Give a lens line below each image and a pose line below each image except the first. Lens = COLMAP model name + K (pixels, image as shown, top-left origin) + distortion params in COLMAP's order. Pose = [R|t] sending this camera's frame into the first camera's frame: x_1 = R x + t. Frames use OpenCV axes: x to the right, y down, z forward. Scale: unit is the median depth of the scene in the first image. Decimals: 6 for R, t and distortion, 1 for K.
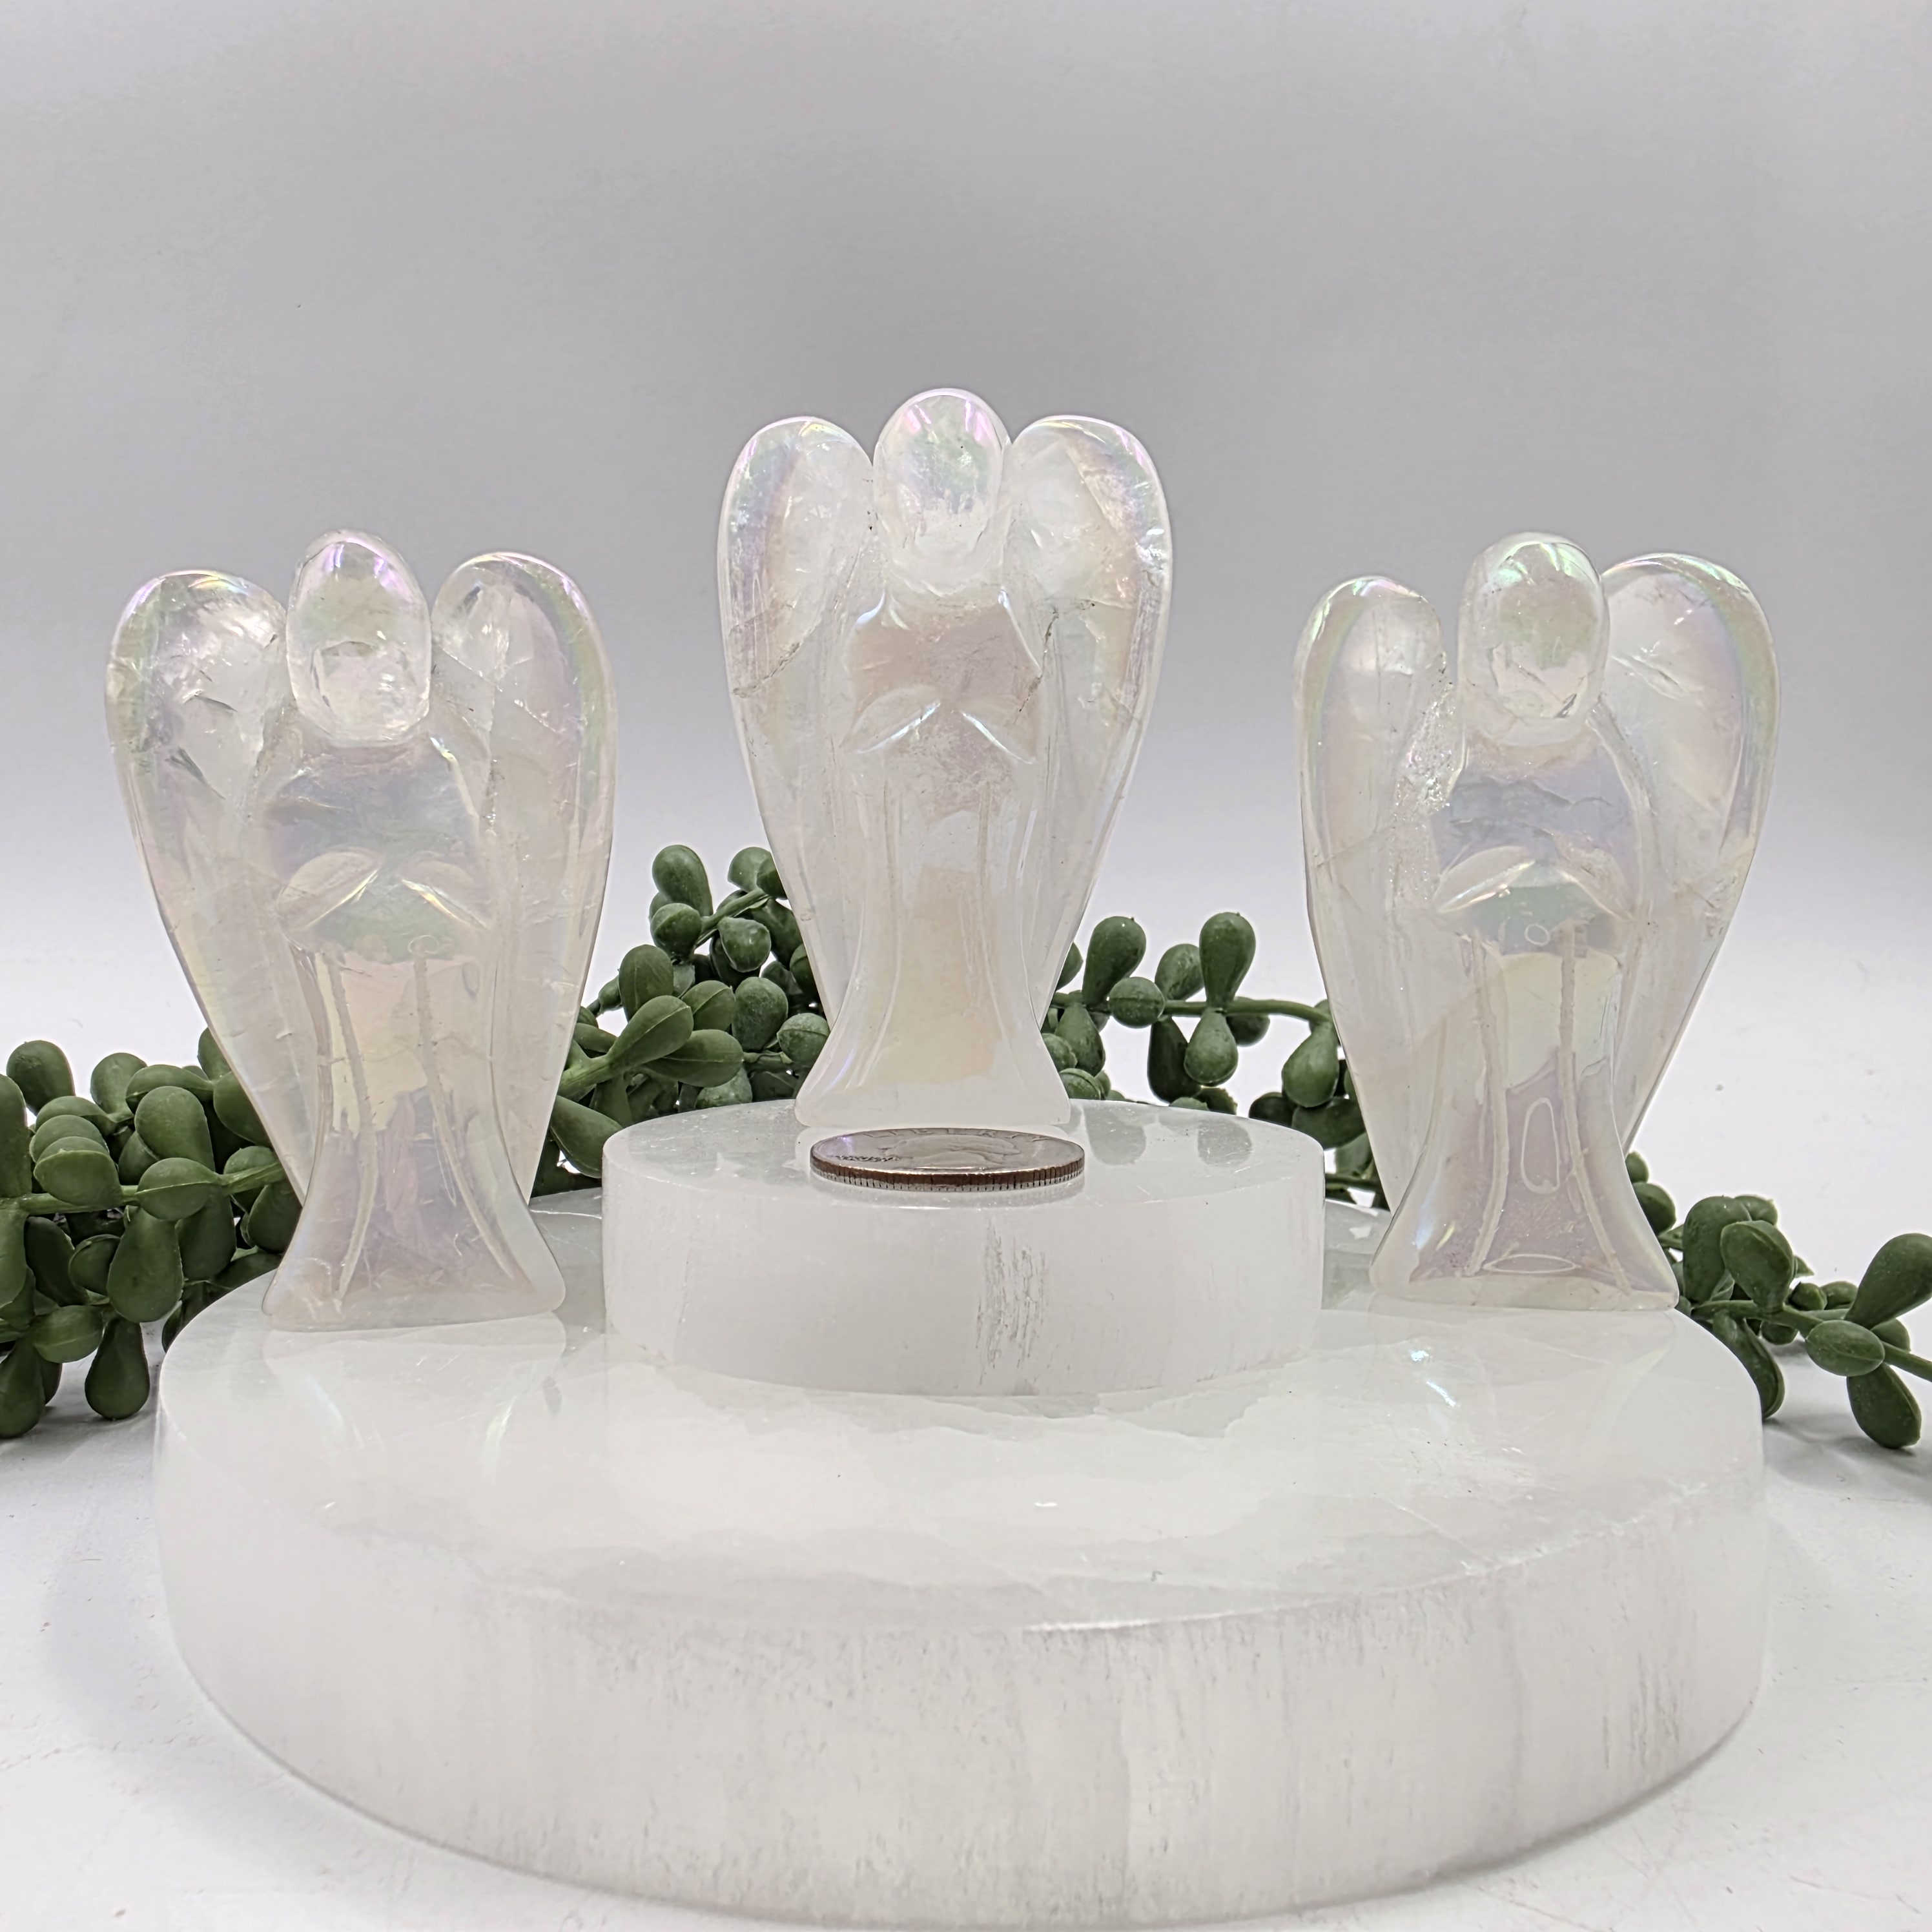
lens RADIAL K [[1856.0, 0, 894.0], [0, 1856.0, 969.4], [0, 0, 1]] dist [0.005414, -0.006900]
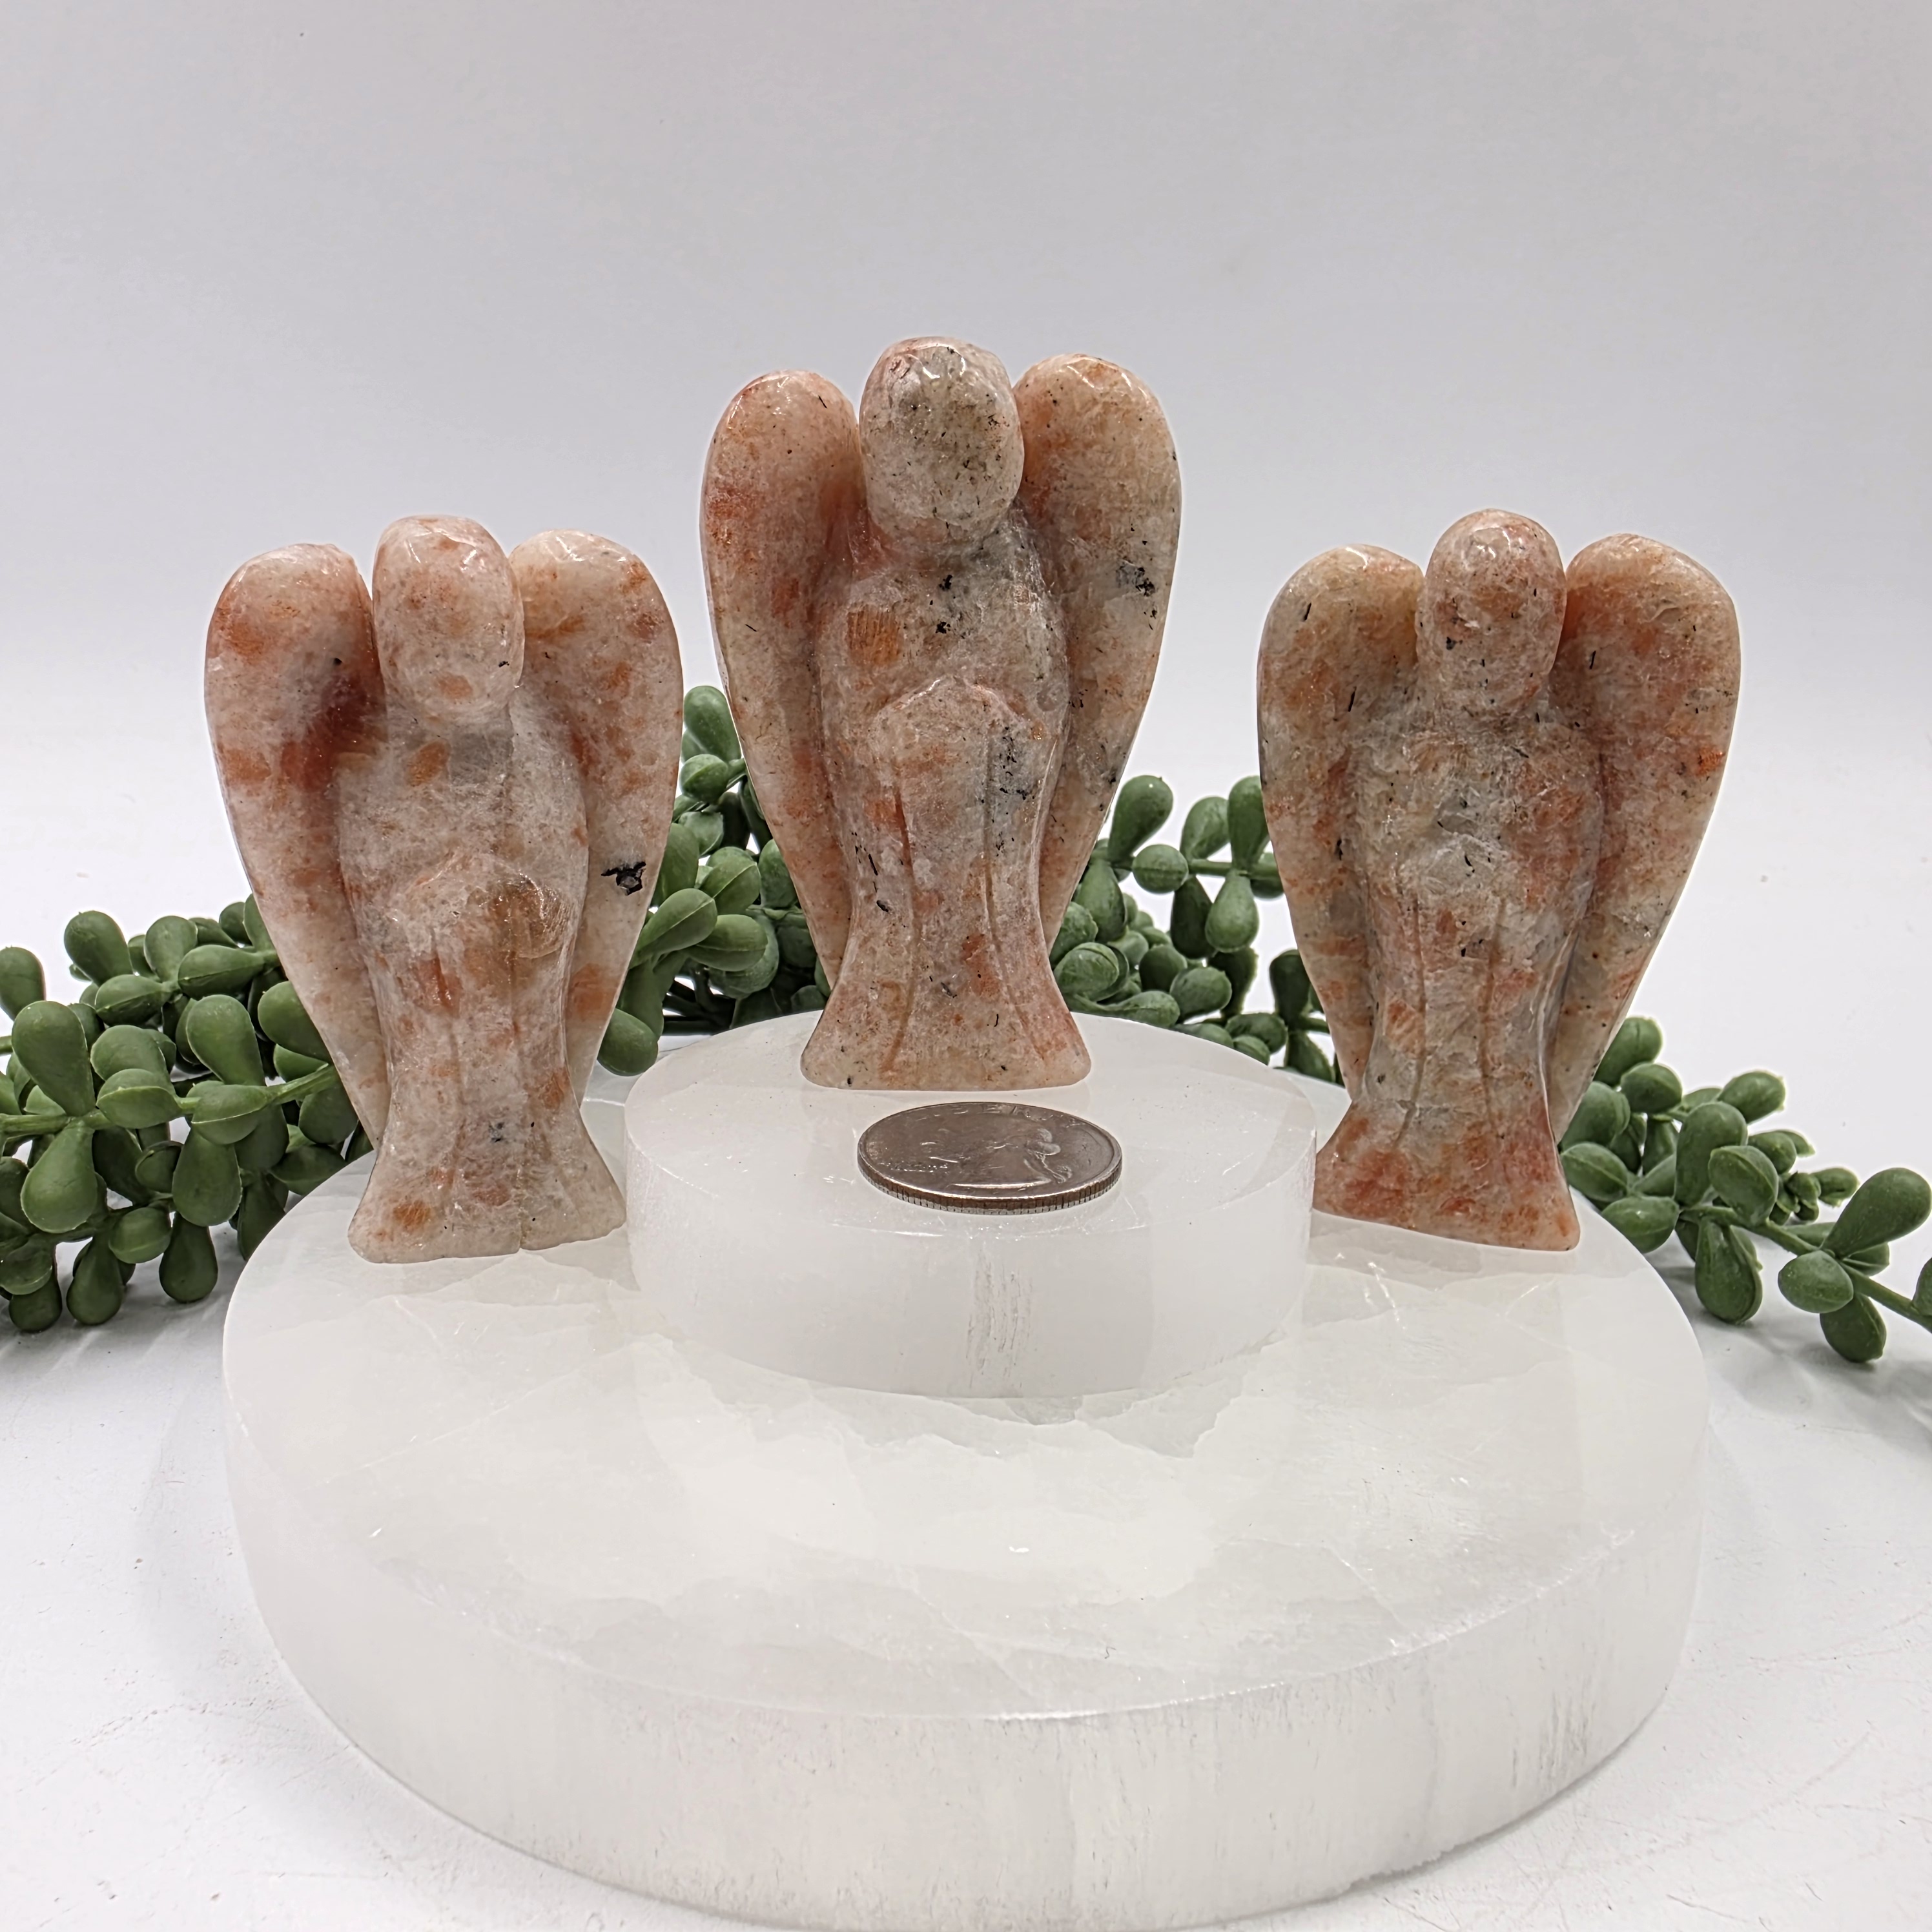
lens RADIAL K [[1862.4, 0, 865.0], [0, 1862.4, 981.8], [0, 0, 1]] dist [0.003475, -0.007357]
pose [[0.998876, 0.015043, -0.044951, 0.034799], [-0.005025, 0.976570, 0.215140, -0.273596], [0.047135, -0.214672, 0.975548, -0.008963]]
